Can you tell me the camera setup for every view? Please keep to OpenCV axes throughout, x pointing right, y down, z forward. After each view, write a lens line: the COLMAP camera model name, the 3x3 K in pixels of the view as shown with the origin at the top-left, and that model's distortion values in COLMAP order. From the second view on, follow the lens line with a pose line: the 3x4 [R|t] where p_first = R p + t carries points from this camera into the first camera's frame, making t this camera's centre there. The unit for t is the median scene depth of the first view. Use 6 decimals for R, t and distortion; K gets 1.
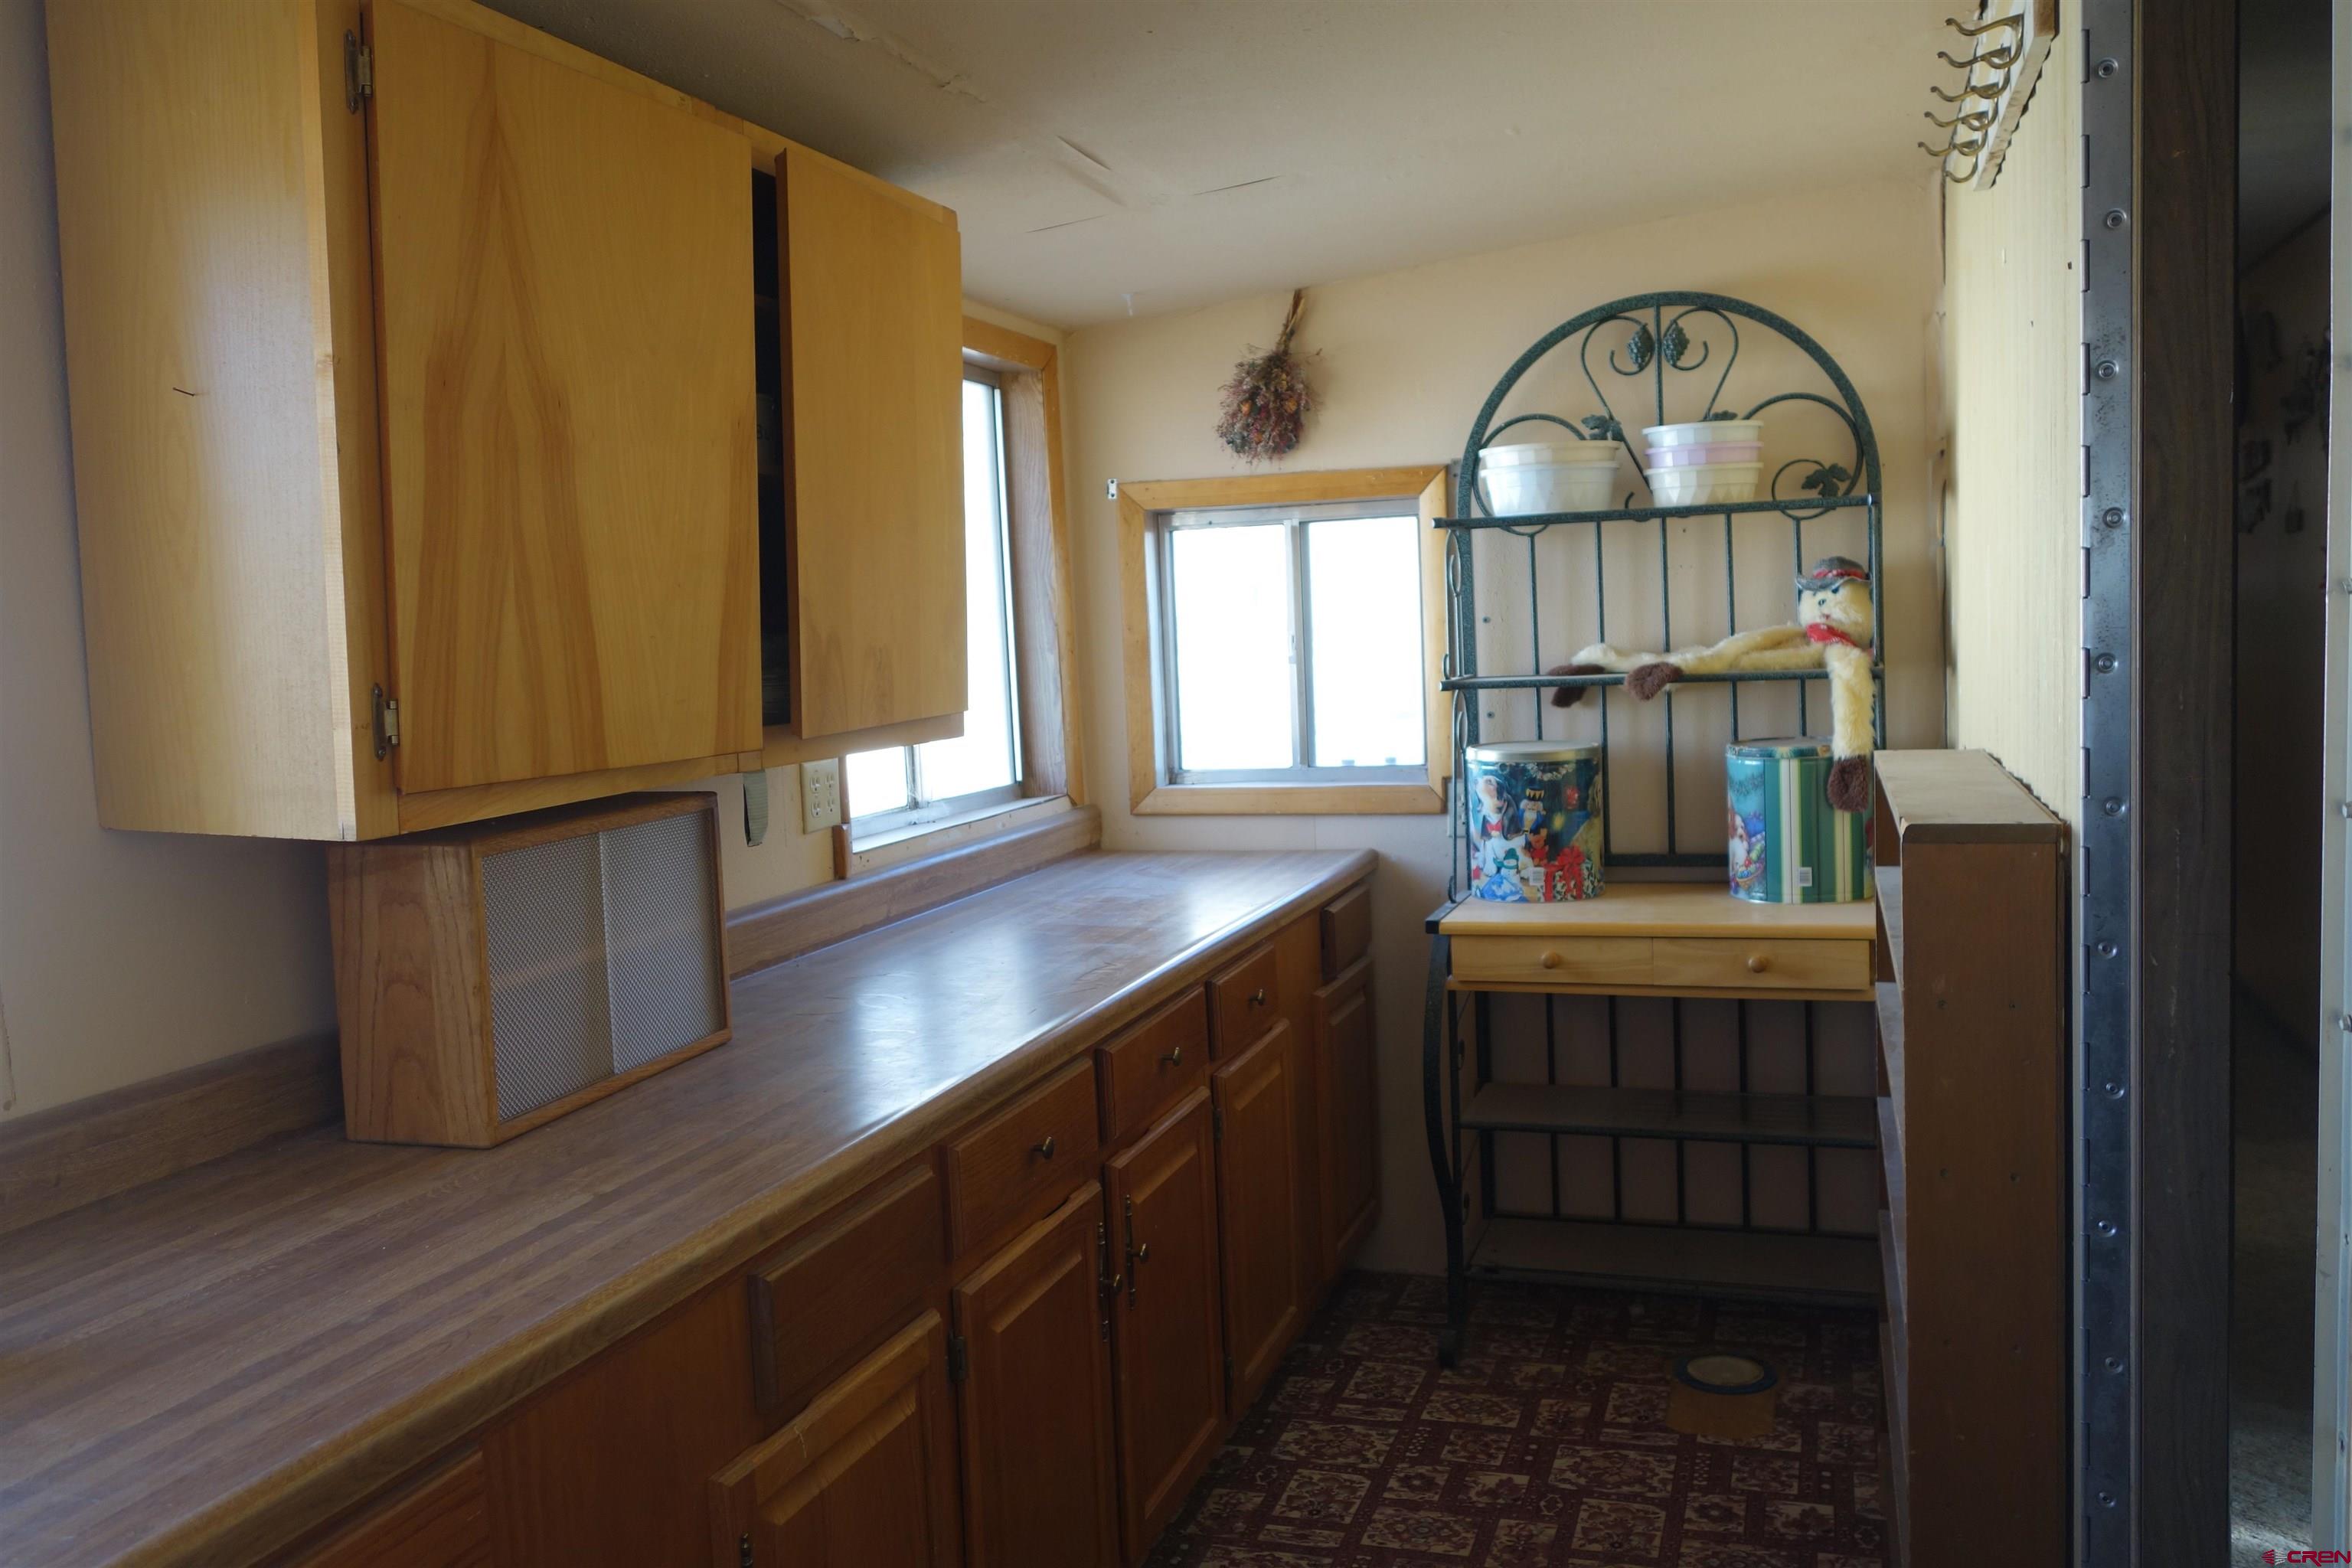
lens RADIAL K [[1858.0, 0, 1176.0], [0, 1858.0, 784.0], [0, 0, 1]] dist [0.005436, 0.001291]
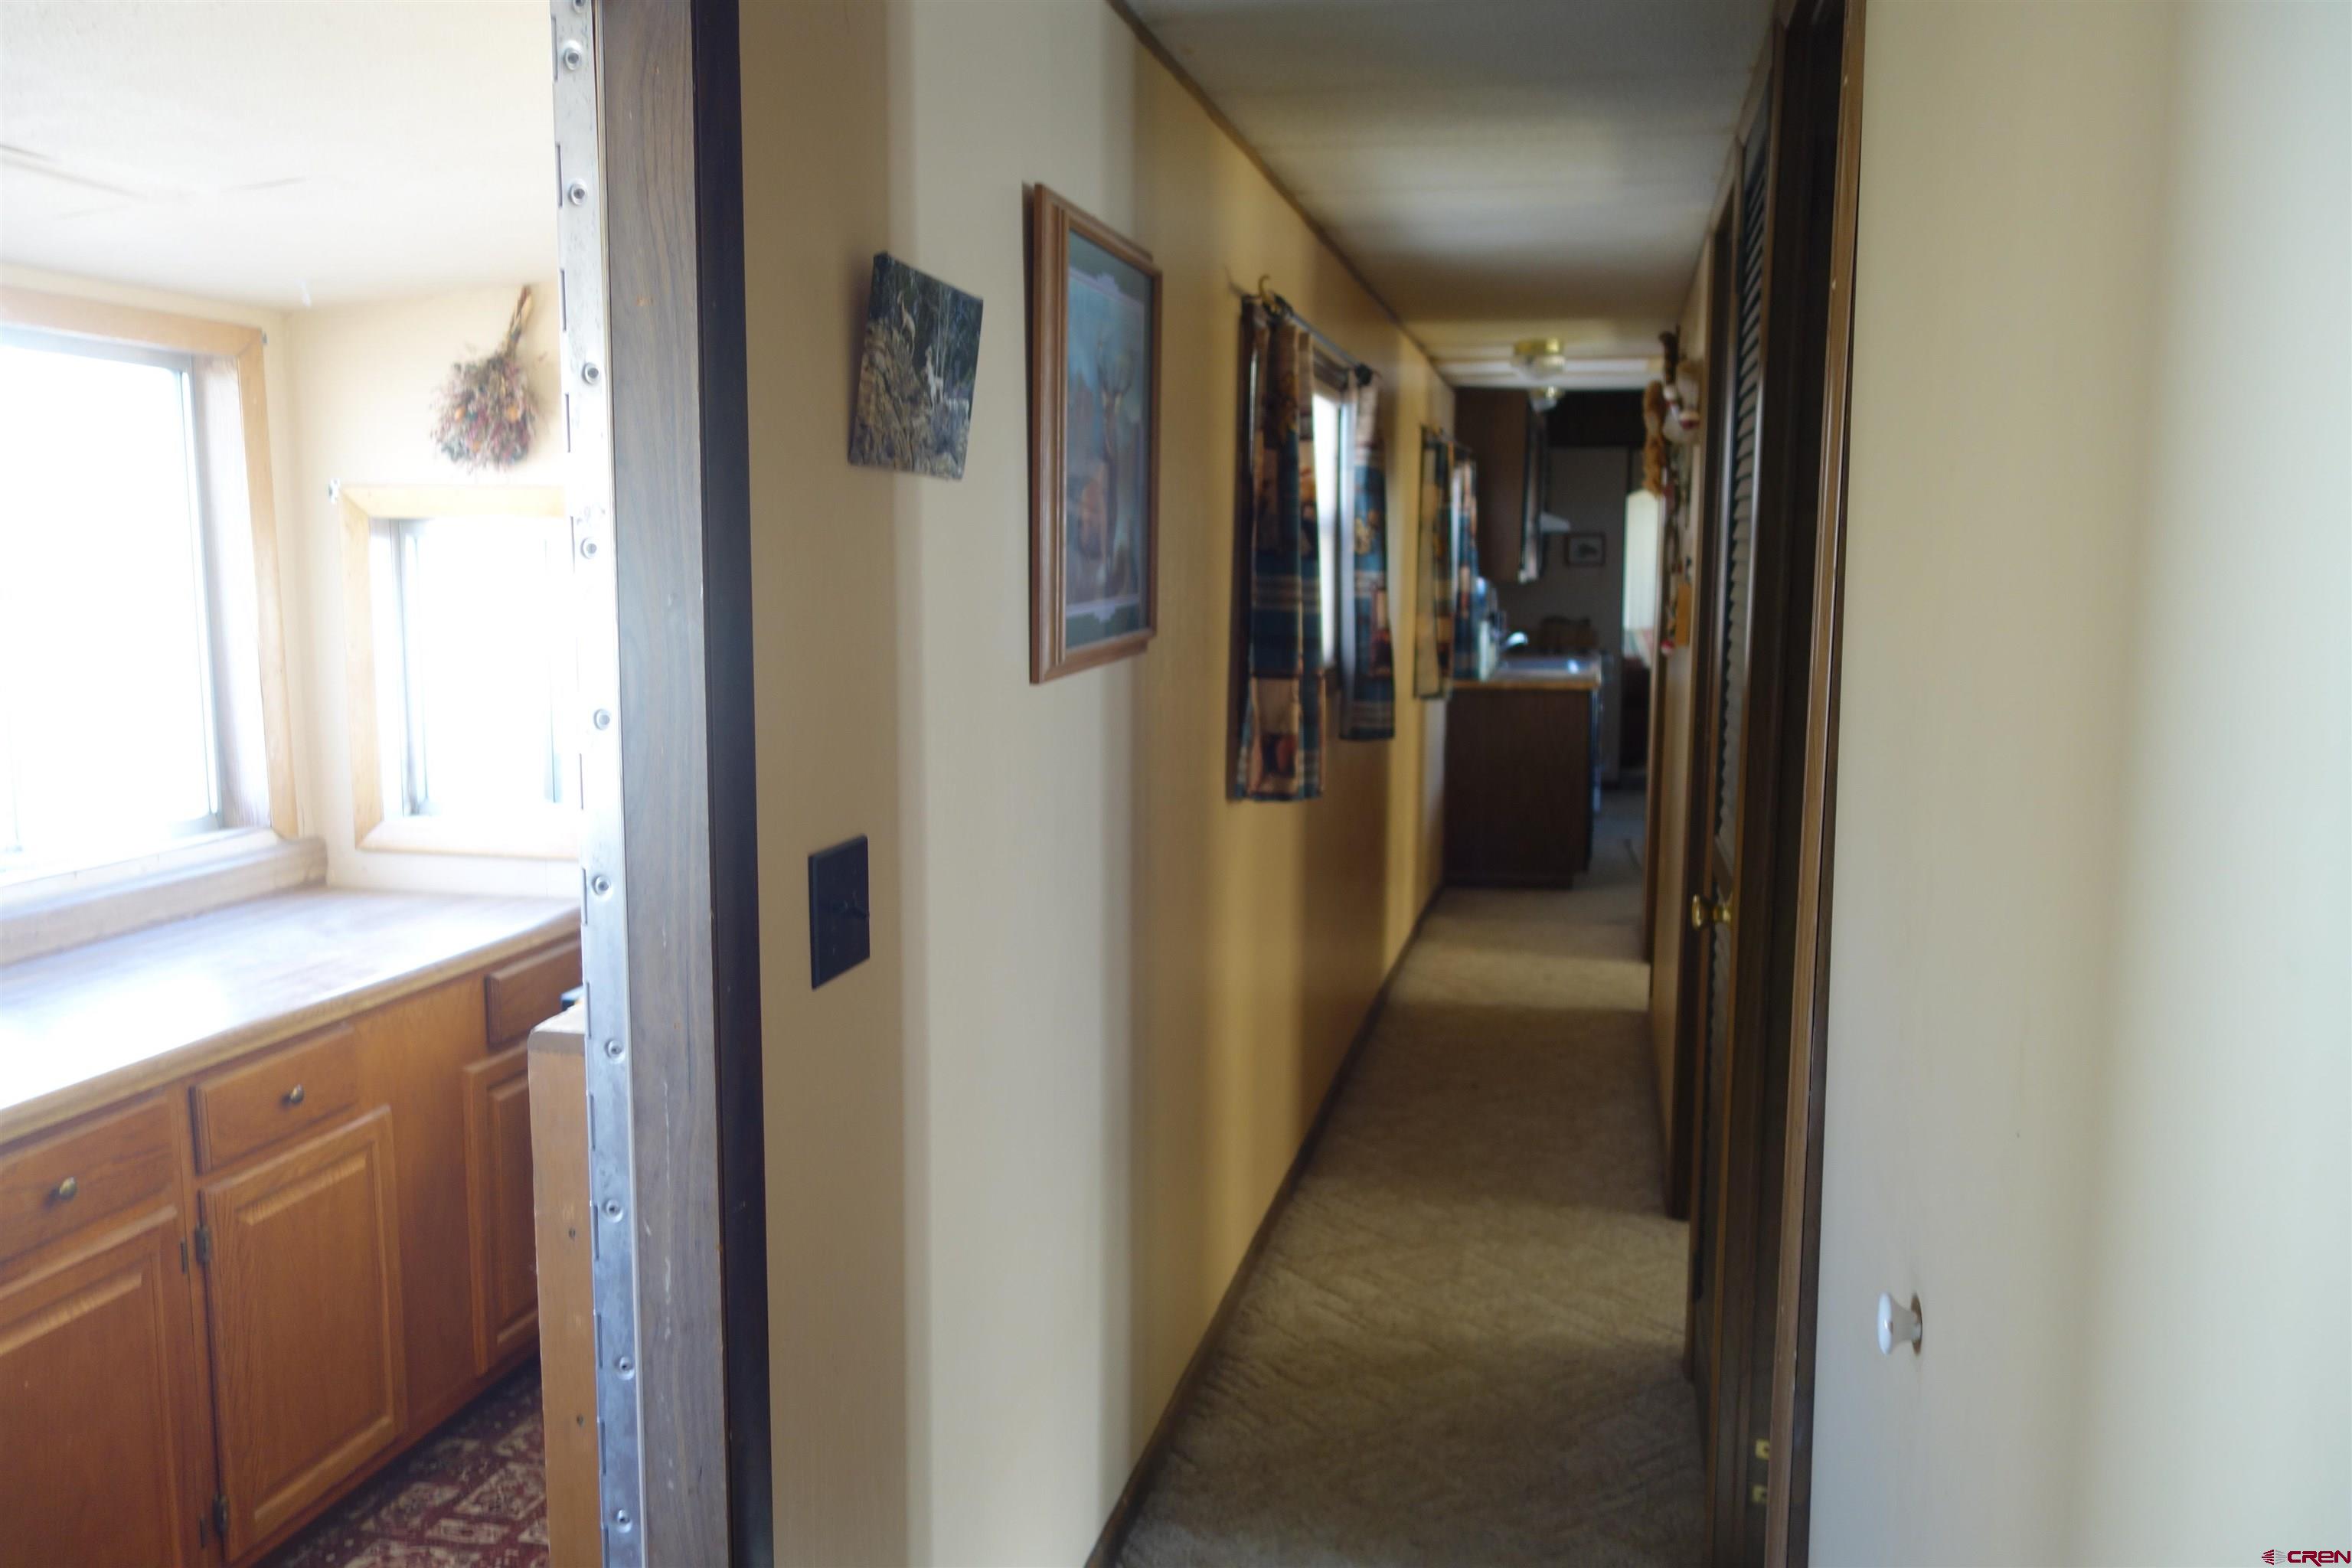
lens RADIAL K [[1858.0, 0, 1176.0], [0, 1858.0, 784.0], [0, 0, 1]] dist [0.005436, 0.001291]
pose [[0.993078, 0.034866, 0.112165, 0.288428], [-0.038876, 0.998673, 0.033763, -0.065505], [-0.110839, -0.037890, 0.993116, 0.051465]]
